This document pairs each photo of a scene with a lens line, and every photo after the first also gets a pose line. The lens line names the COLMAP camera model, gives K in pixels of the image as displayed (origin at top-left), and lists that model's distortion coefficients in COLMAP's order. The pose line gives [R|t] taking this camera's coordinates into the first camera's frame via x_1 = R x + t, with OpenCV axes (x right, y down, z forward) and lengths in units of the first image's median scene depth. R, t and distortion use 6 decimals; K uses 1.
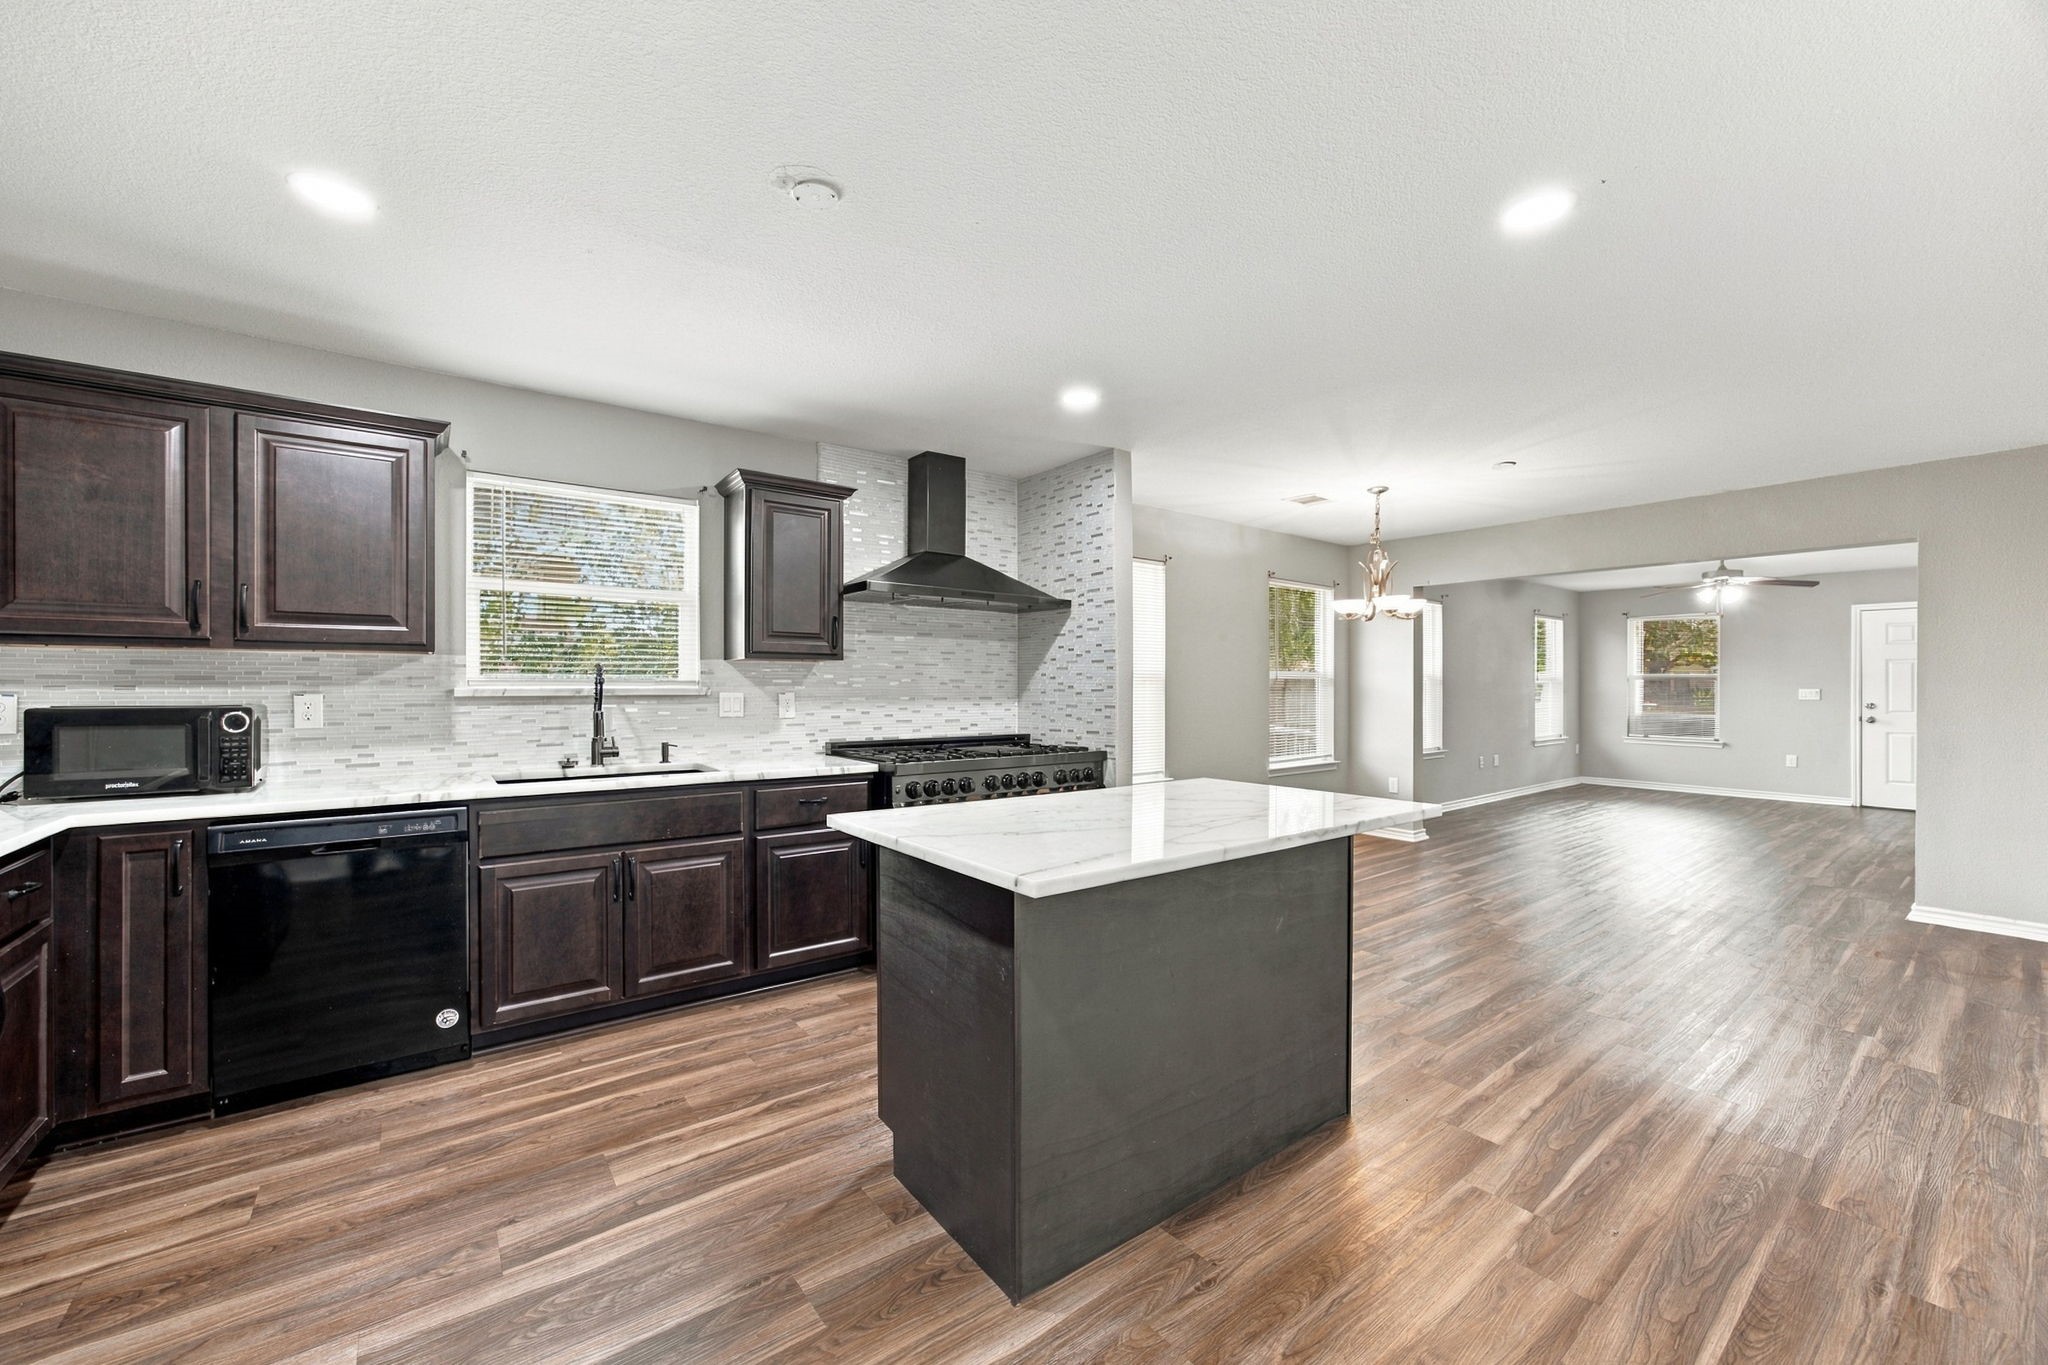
lens RADIAL K [[792.4, 0, 1016.6], [0, 792.4, 686.1], [0, 0, 1]] dist [-0.000146, 0.000303]
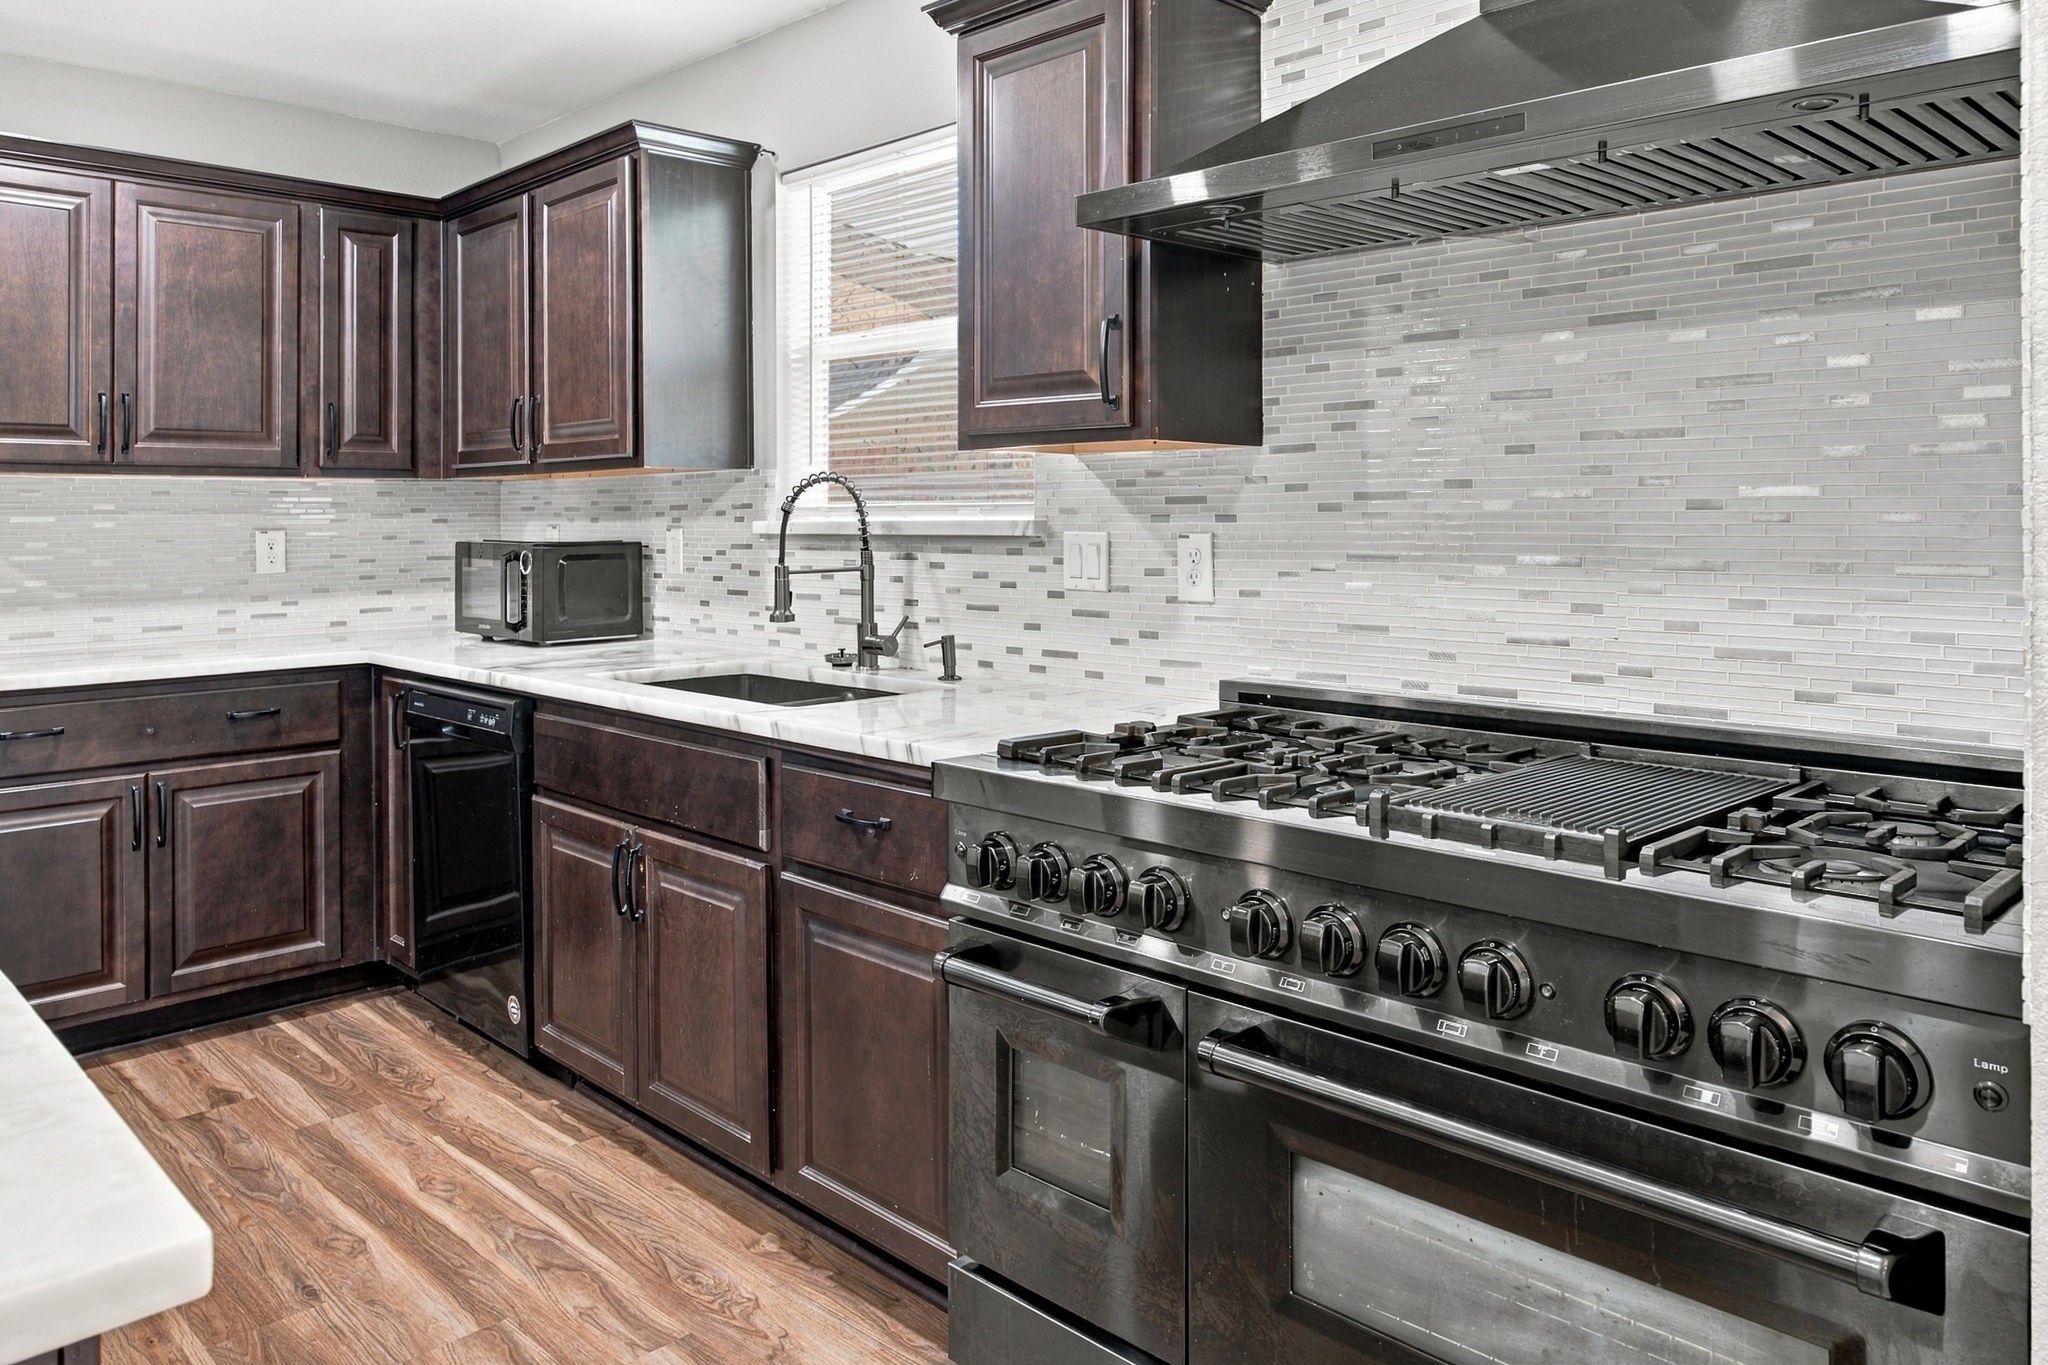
lens RADIAL K [[1454.2, 0, 993.0], [0, 1454.2, 488.8], [0, 0, 1]] dist [0.004779, 0.000313]
pose [[0.117124, -0.015577, -0.992995, 0.512503], [0.010931, 0.999837, -0.014395, -0.004917], [0.993057, -0.009169, 0.117275, 1.121157]]
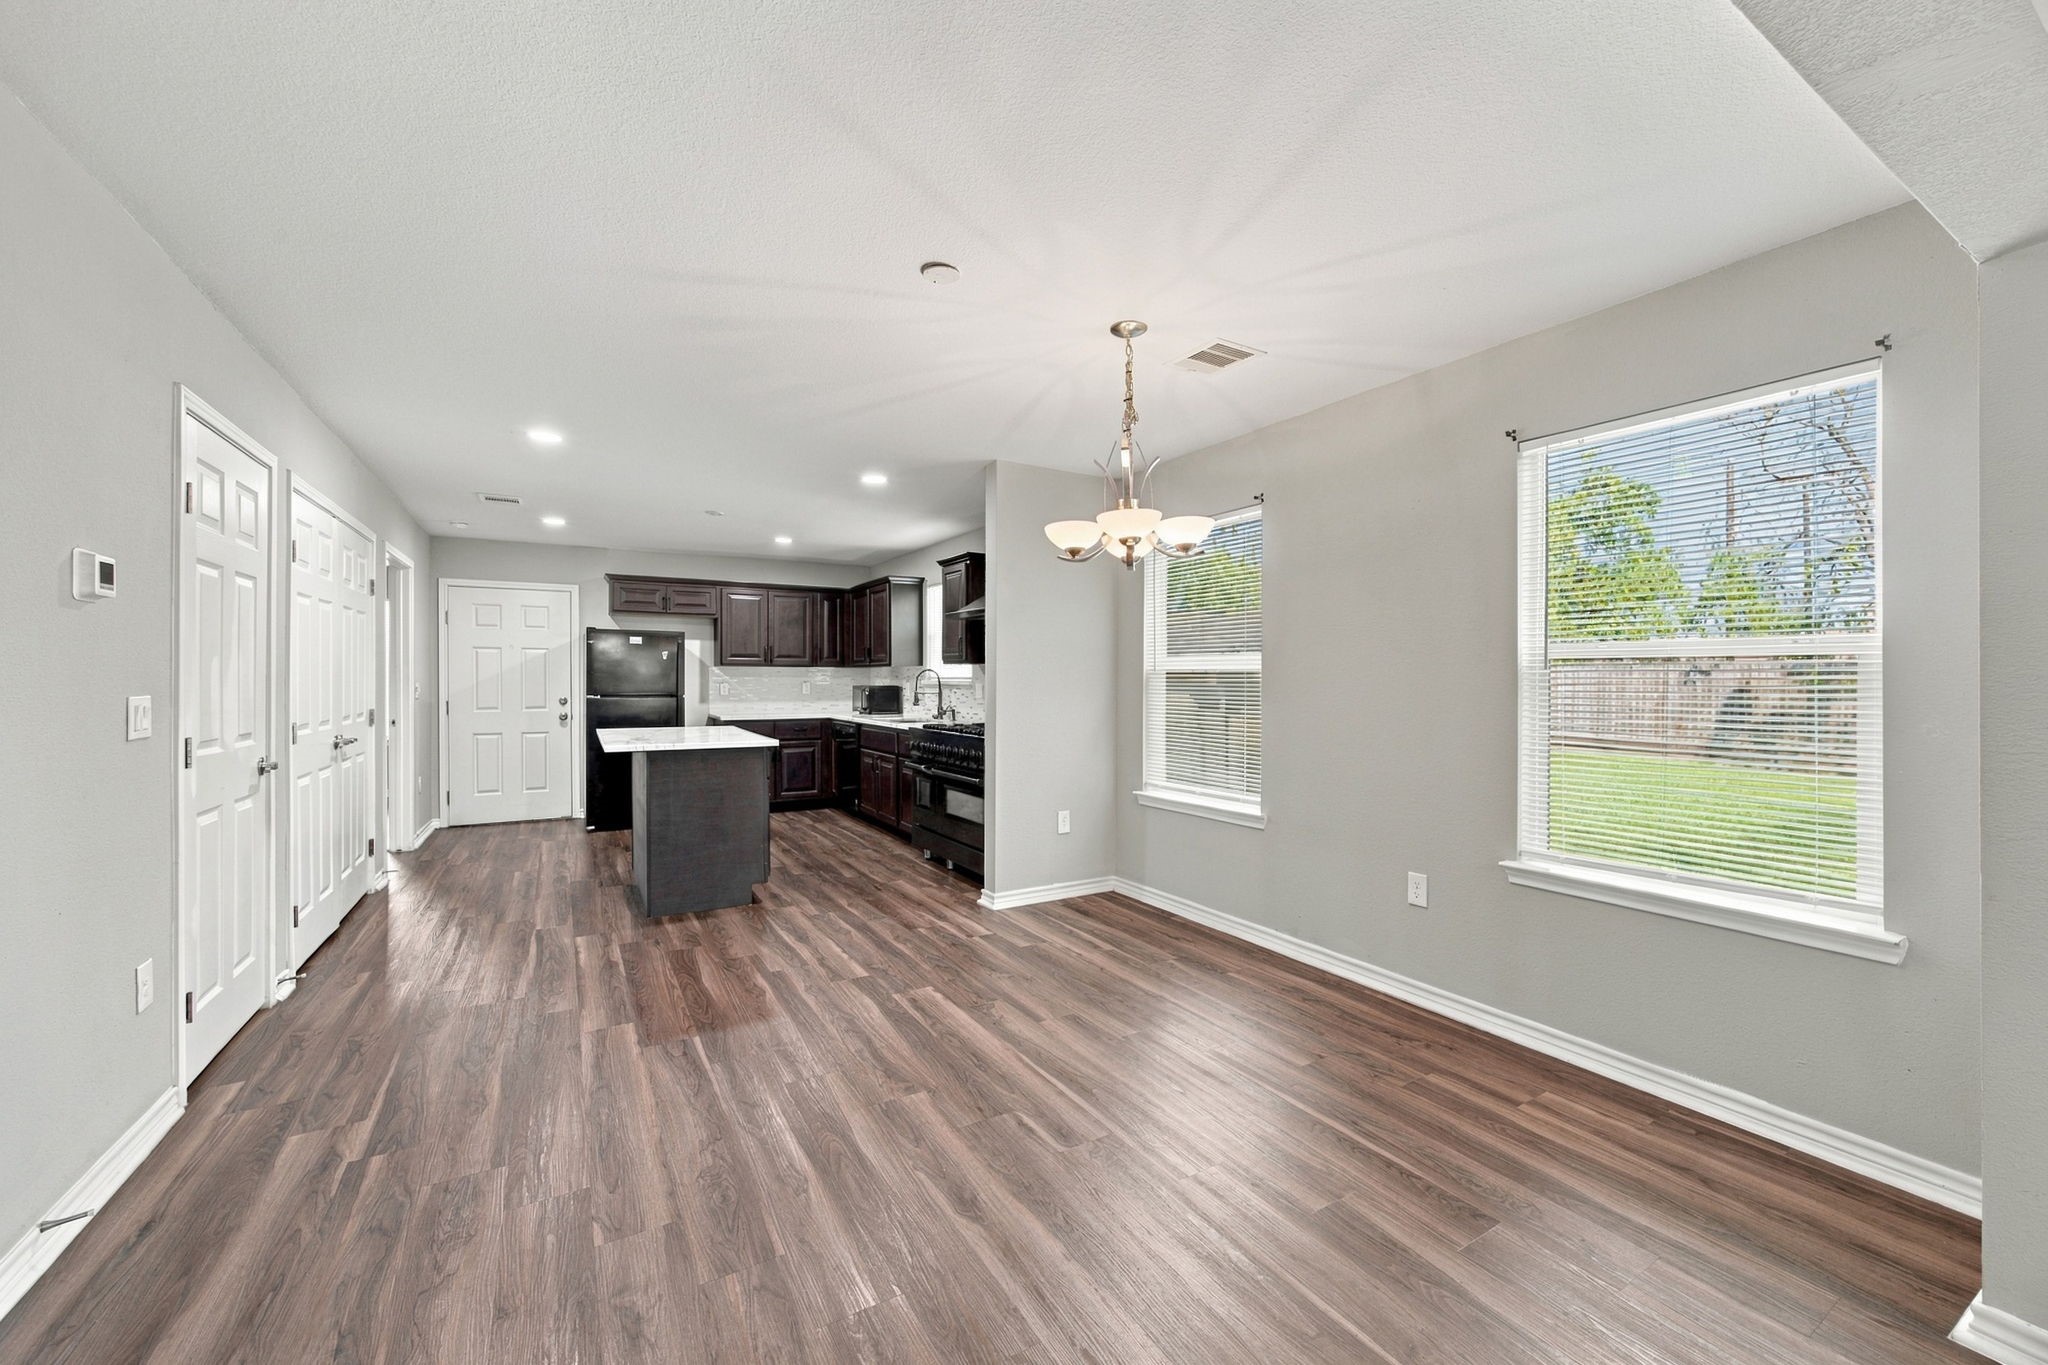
lens RADIAL K [[792.4, 0, 1022.2], [0, 792.4, 682.1], [0, 0, 1]] dist [-0.000146, 0.000303]
pose [[-0.122569, 0.001344, -0.992459, 1.713343], [0.001705, 0.999998, 0.001144, 0.004487], [0.992459, -0.001552, -0.122571, 1.689185]]
